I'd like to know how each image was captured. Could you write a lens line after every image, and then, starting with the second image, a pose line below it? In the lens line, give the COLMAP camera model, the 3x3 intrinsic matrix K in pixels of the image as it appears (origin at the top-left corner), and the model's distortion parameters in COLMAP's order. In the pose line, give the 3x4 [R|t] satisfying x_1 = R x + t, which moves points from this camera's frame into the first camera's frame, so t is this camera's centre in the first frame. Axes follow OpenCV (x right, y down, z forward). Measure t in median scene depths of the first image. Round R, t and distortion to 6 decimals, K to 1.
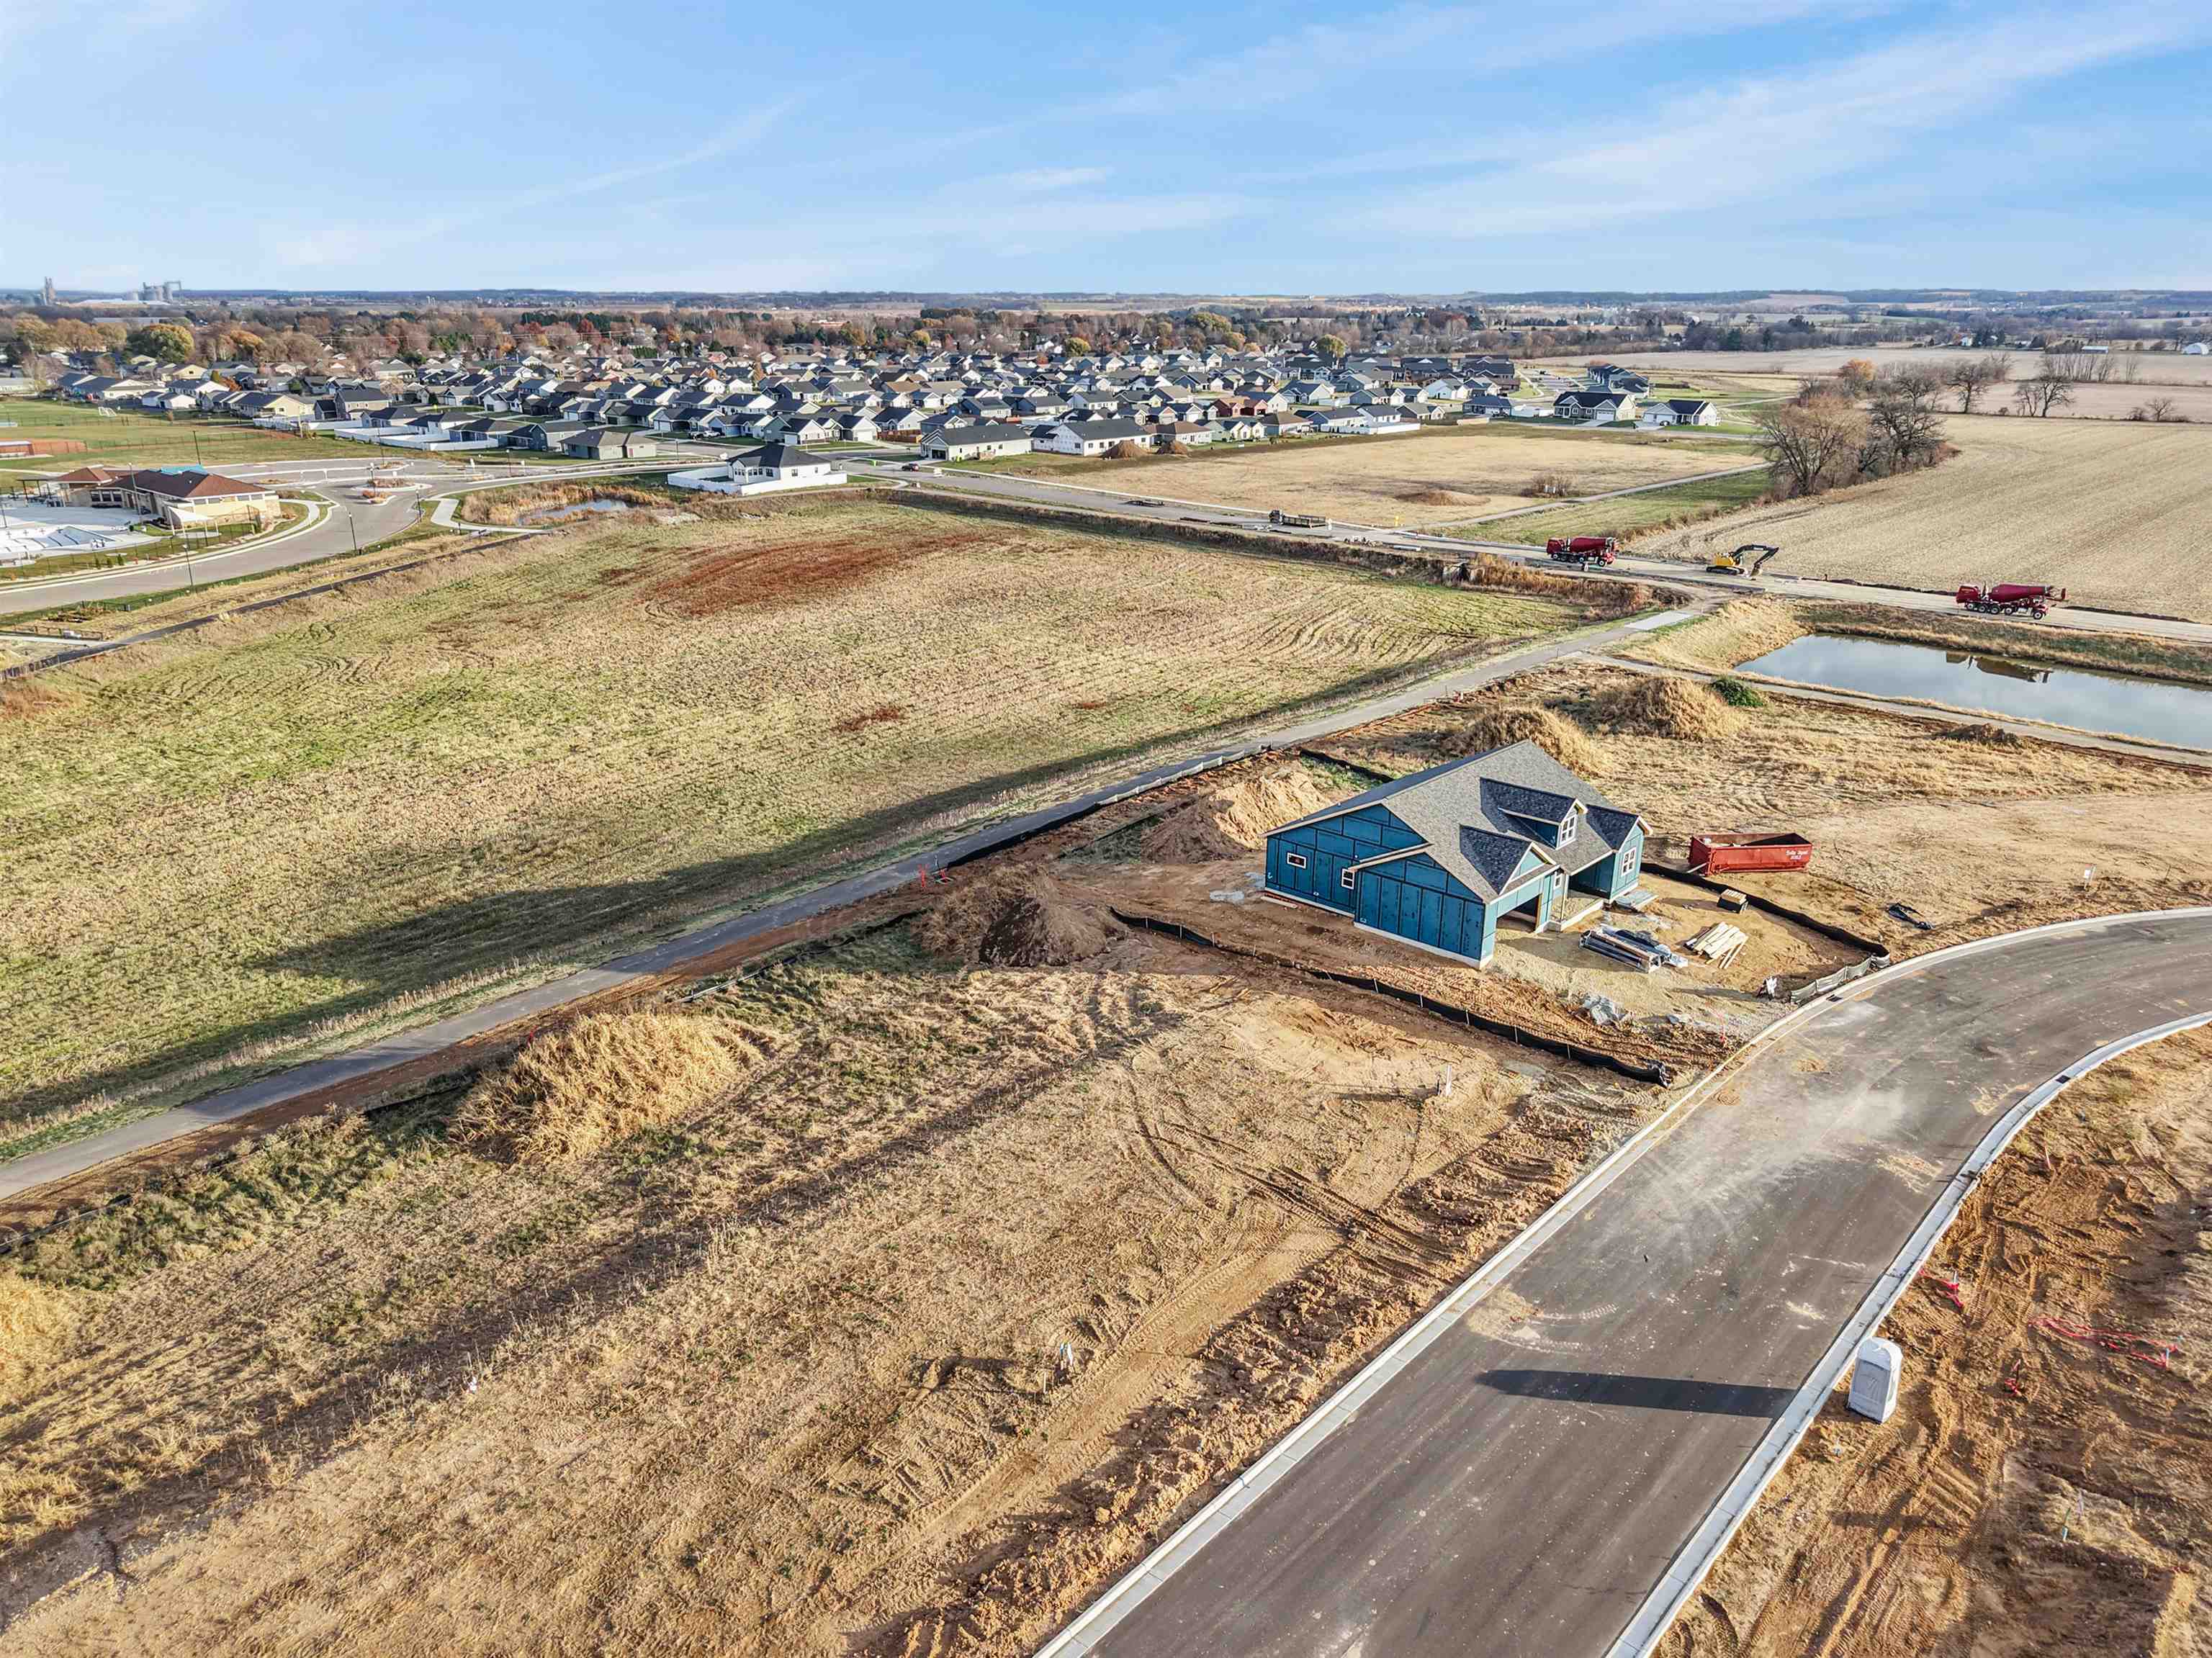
lens RADIAL K [[1529.2, 0, 1097.3], [0, 1529.2, 833.2], [0, 0, 1]] dist [0.030138, -0.039125]
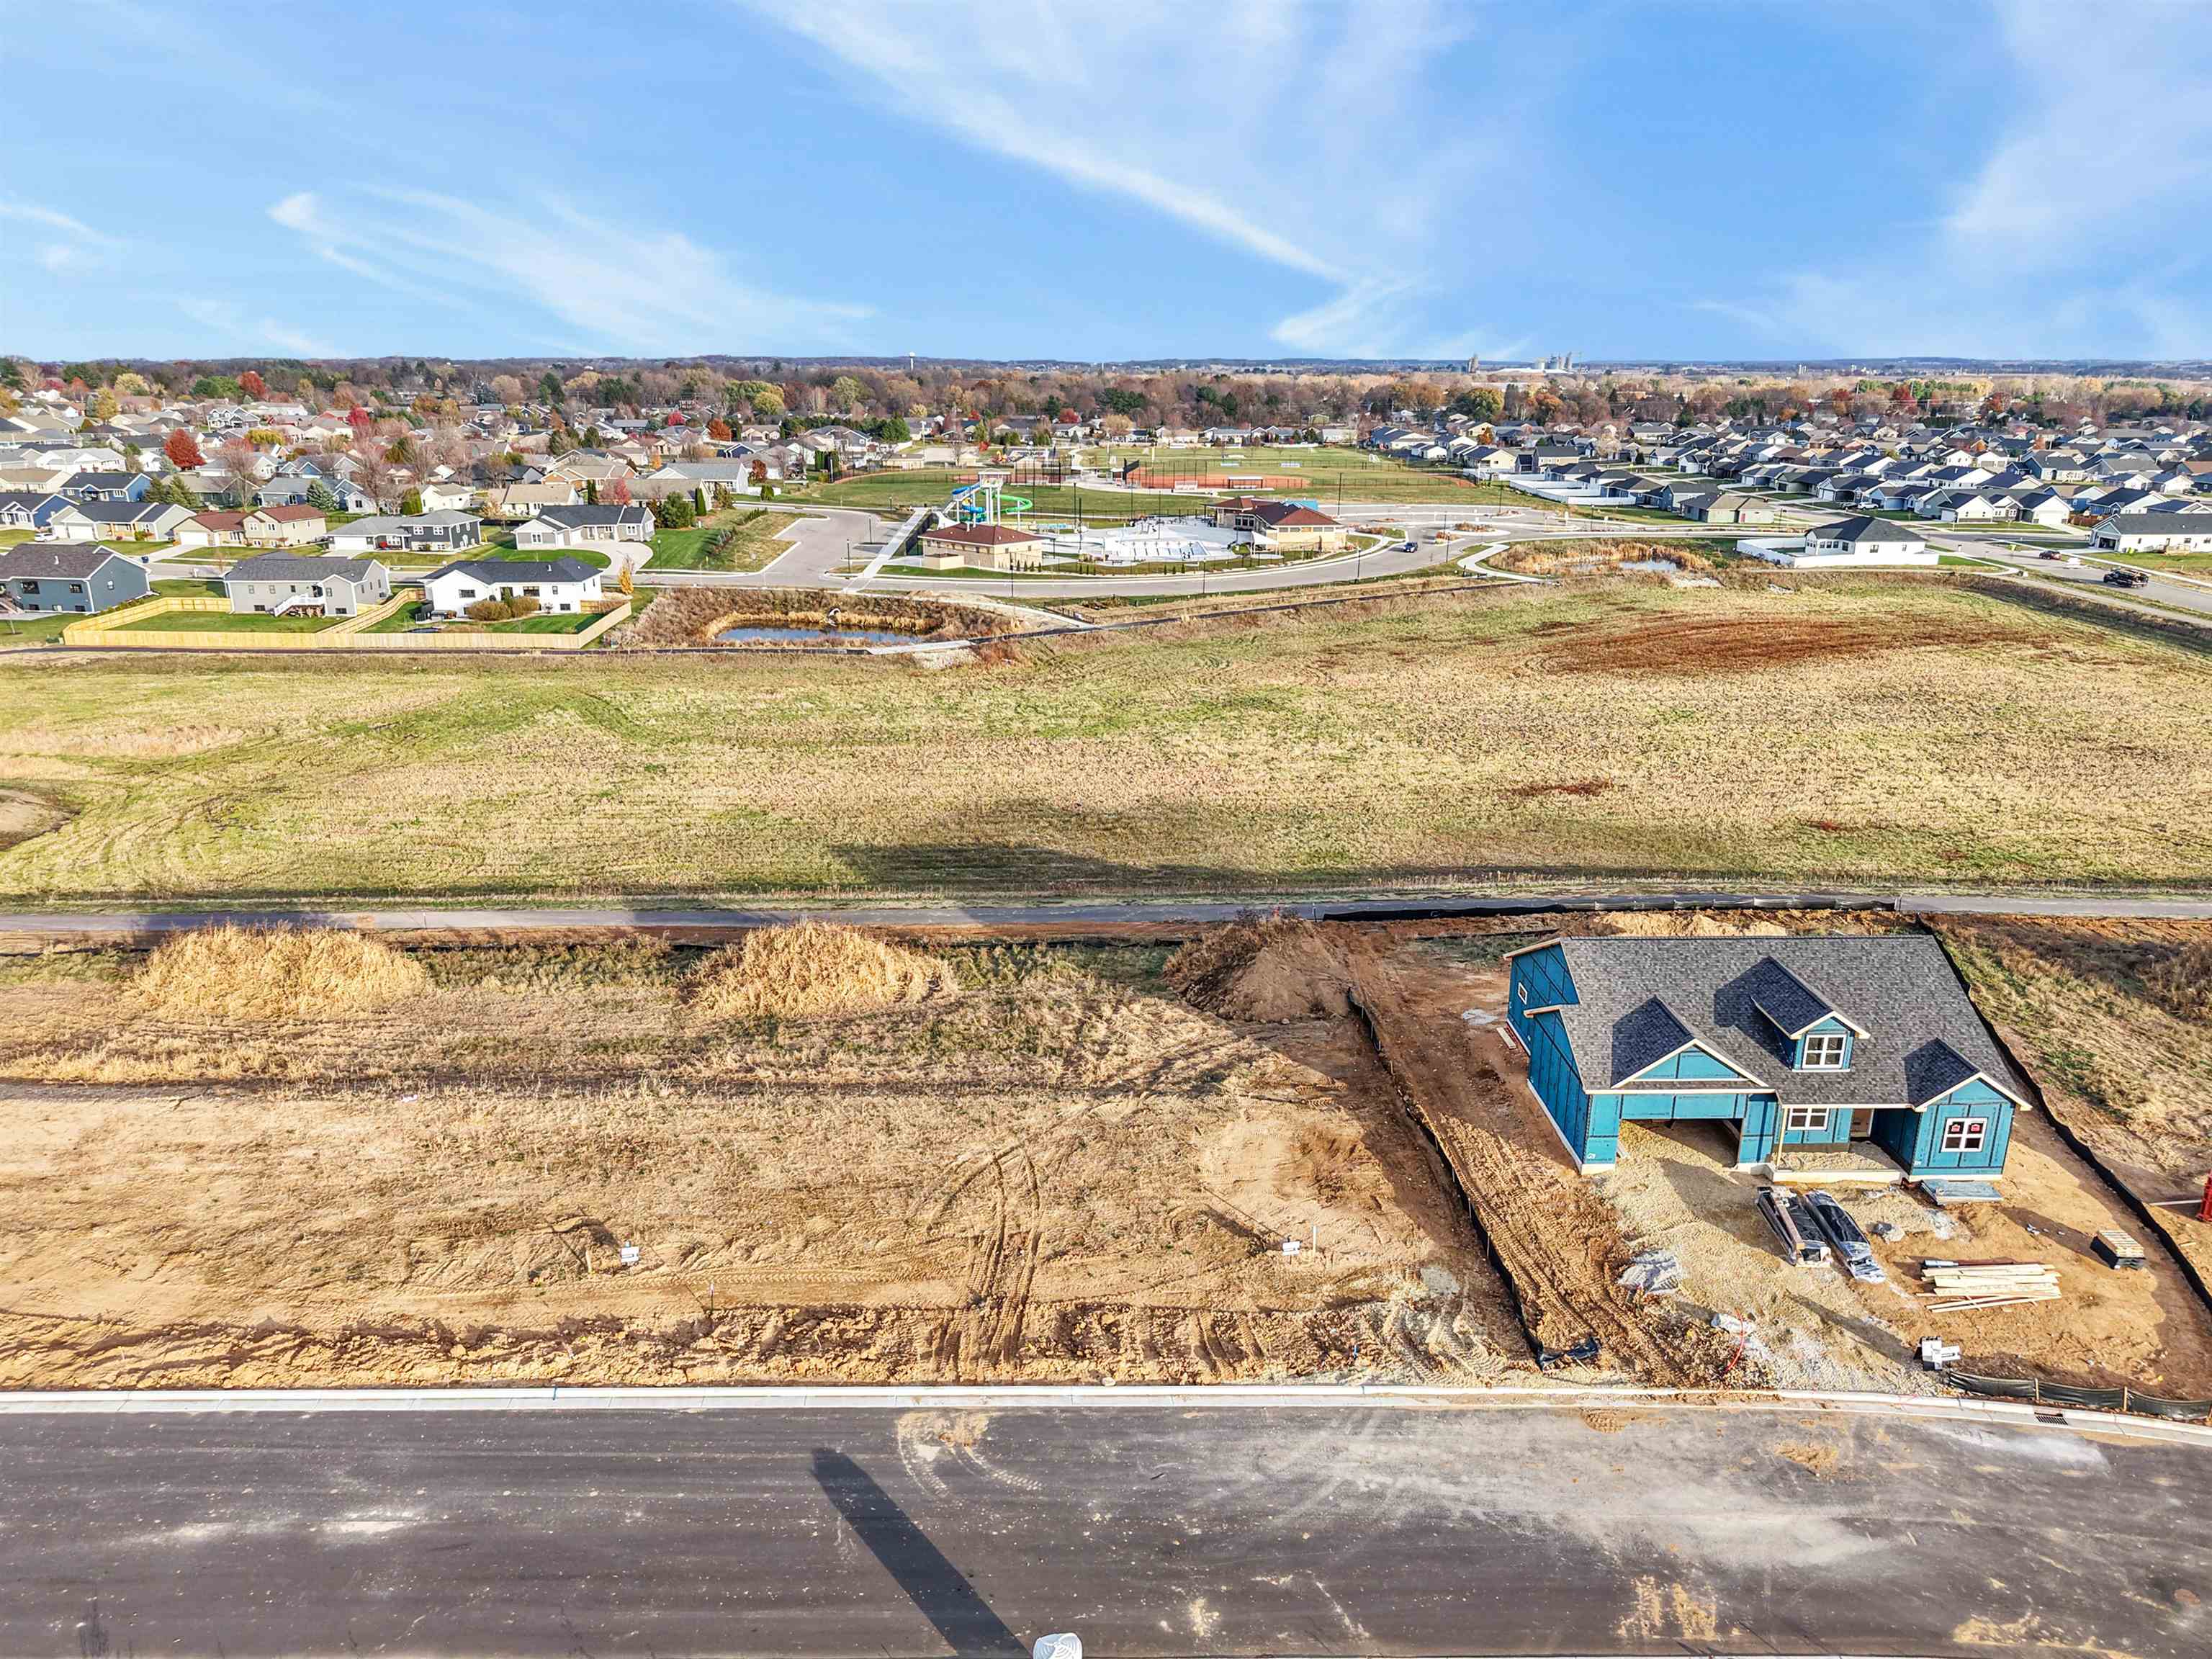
lens RADIAL K [[1536.5, 0, 1099.1], [0, 1536.5, 823.8], [0, 0, 1]] dist [0.023808, -0.028342]
pose [[0.686170, 0.206645, -0.697473, 0.154006], [-0.239607, 0.969502, 0.051516, -0.017057], [0.686847, 0.131771, 0.714757, 0.064608]]
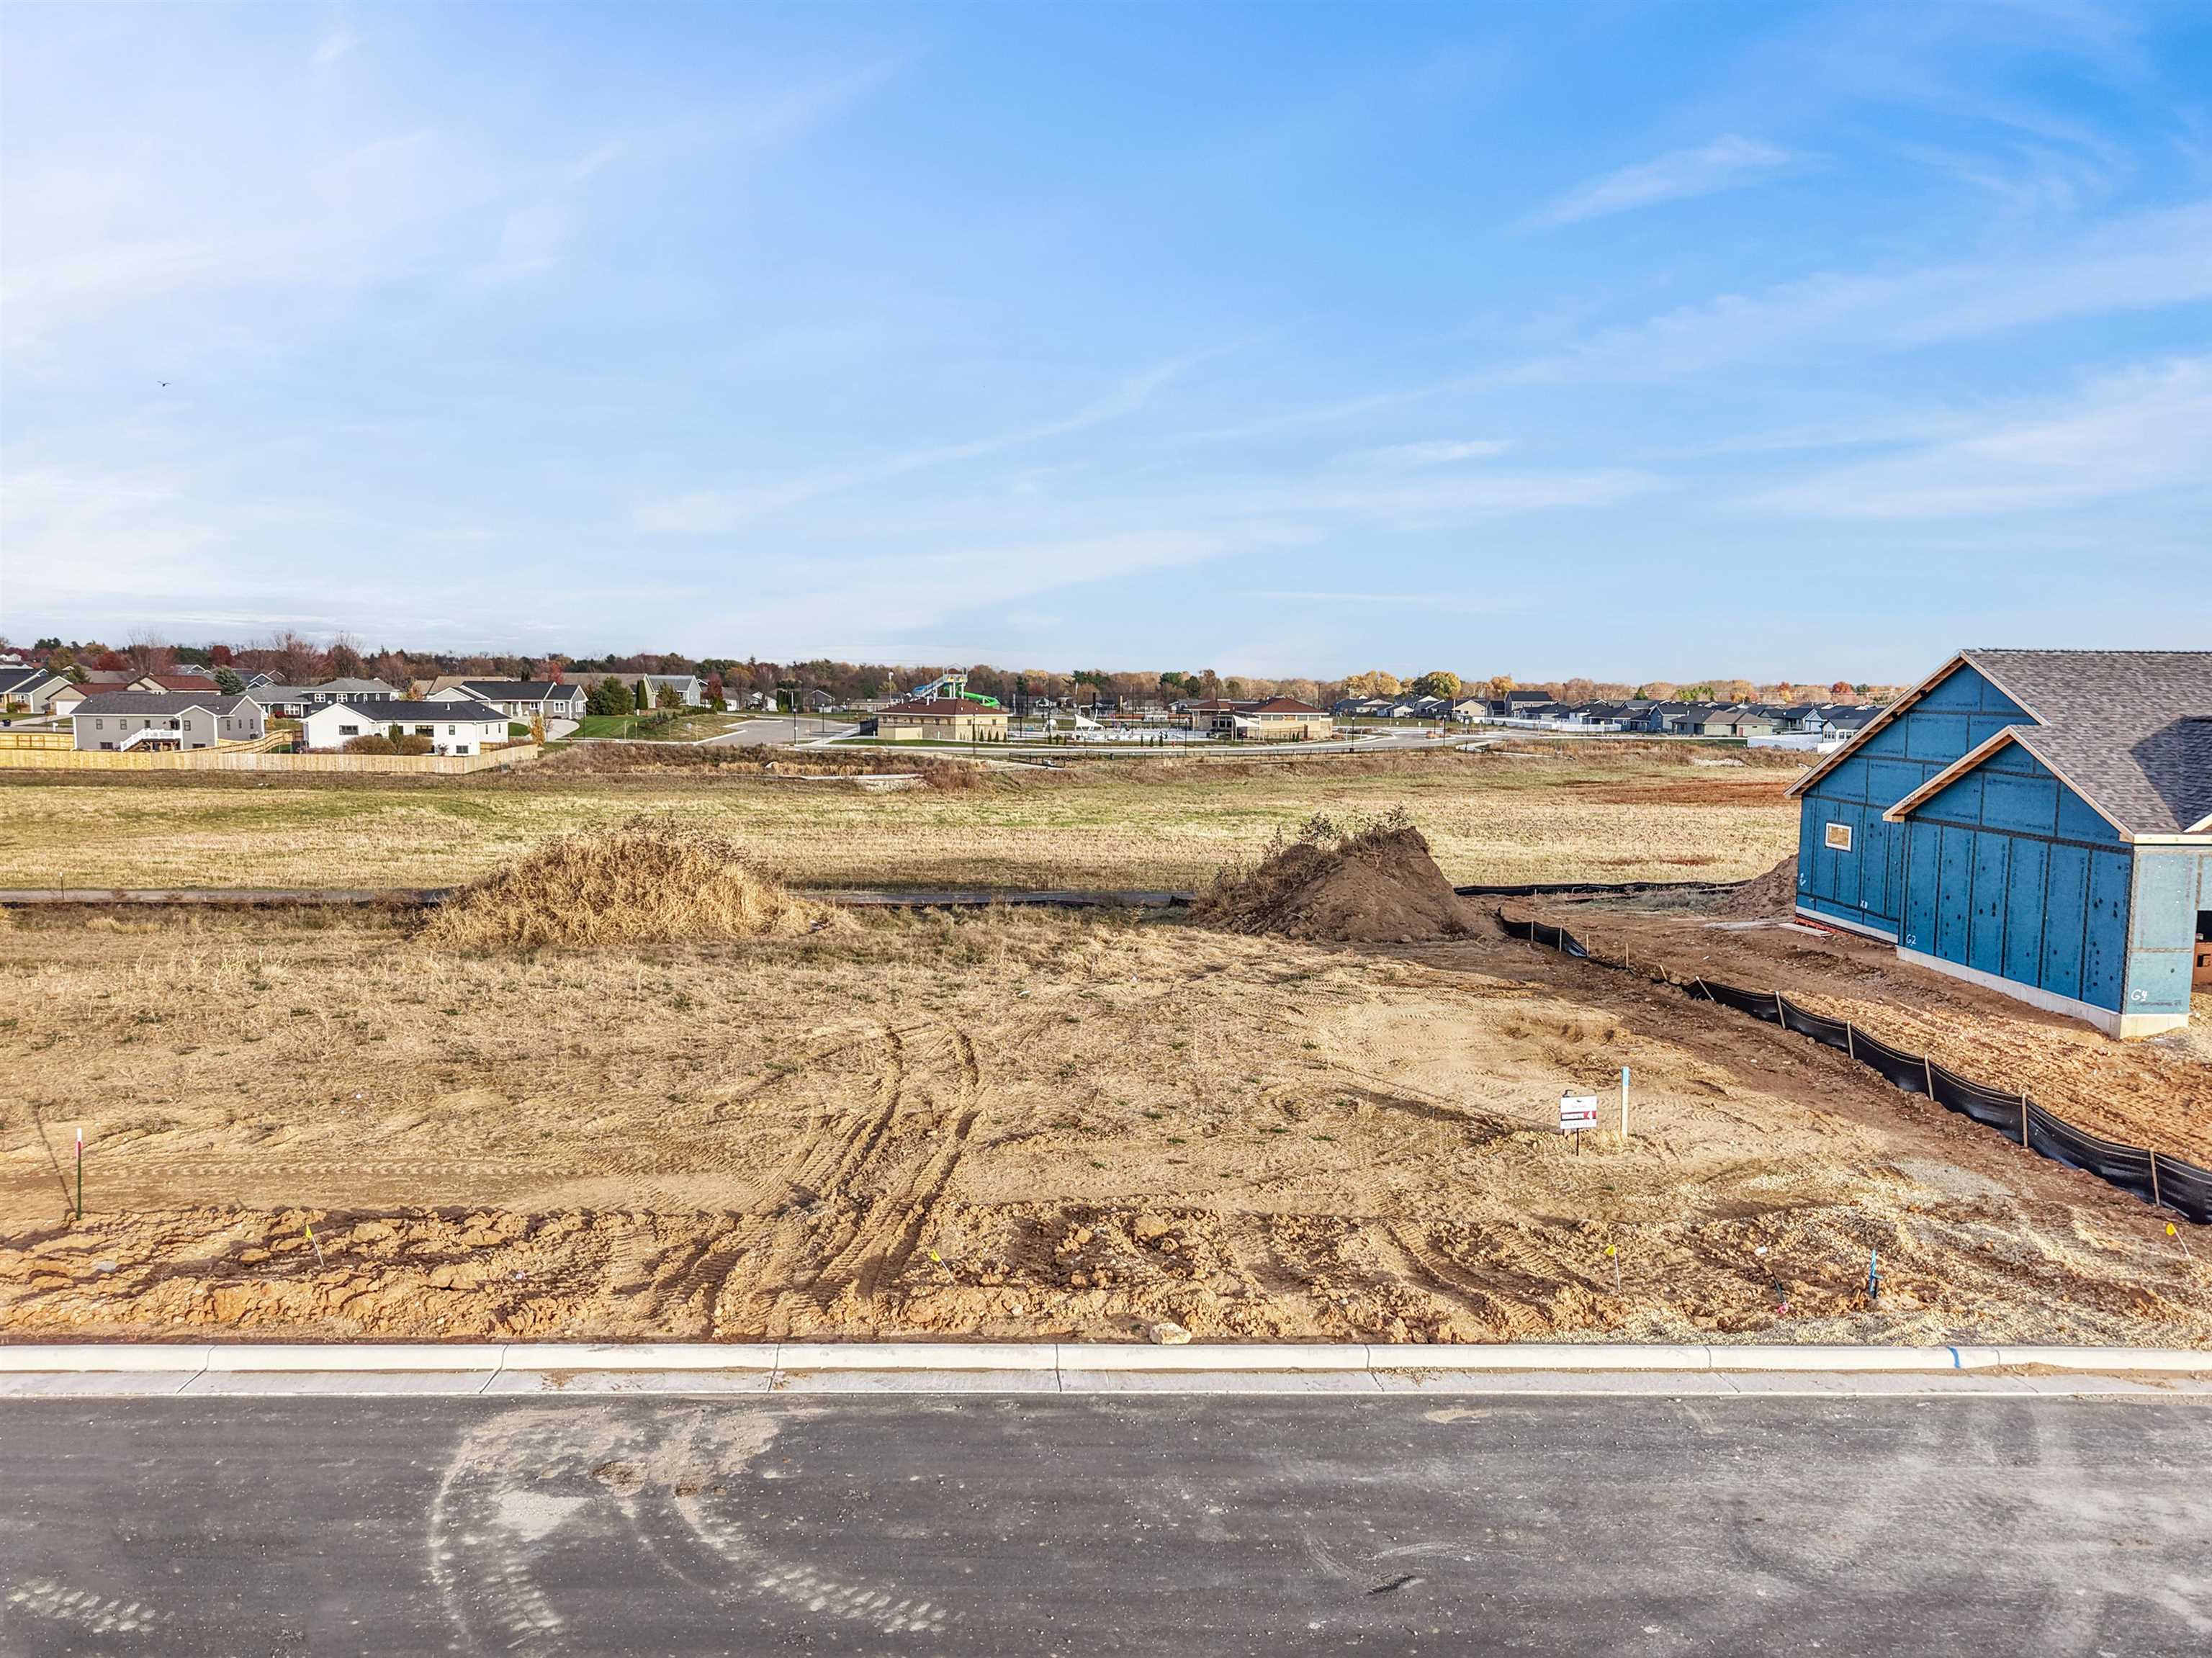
lens RADIAL K [[1515.5, 0, 1098.9], [0, 1515.5, 821.3], [0, 0, 1]] dist [0.011955, -0.010038]
pose [[0.702908, 0.067253, -0.708094, 0.086776], [-0.243694, 0.958038, -0.150917, 0.040241], [0.668231, 0.278639, 0.689802, 0.147568]]
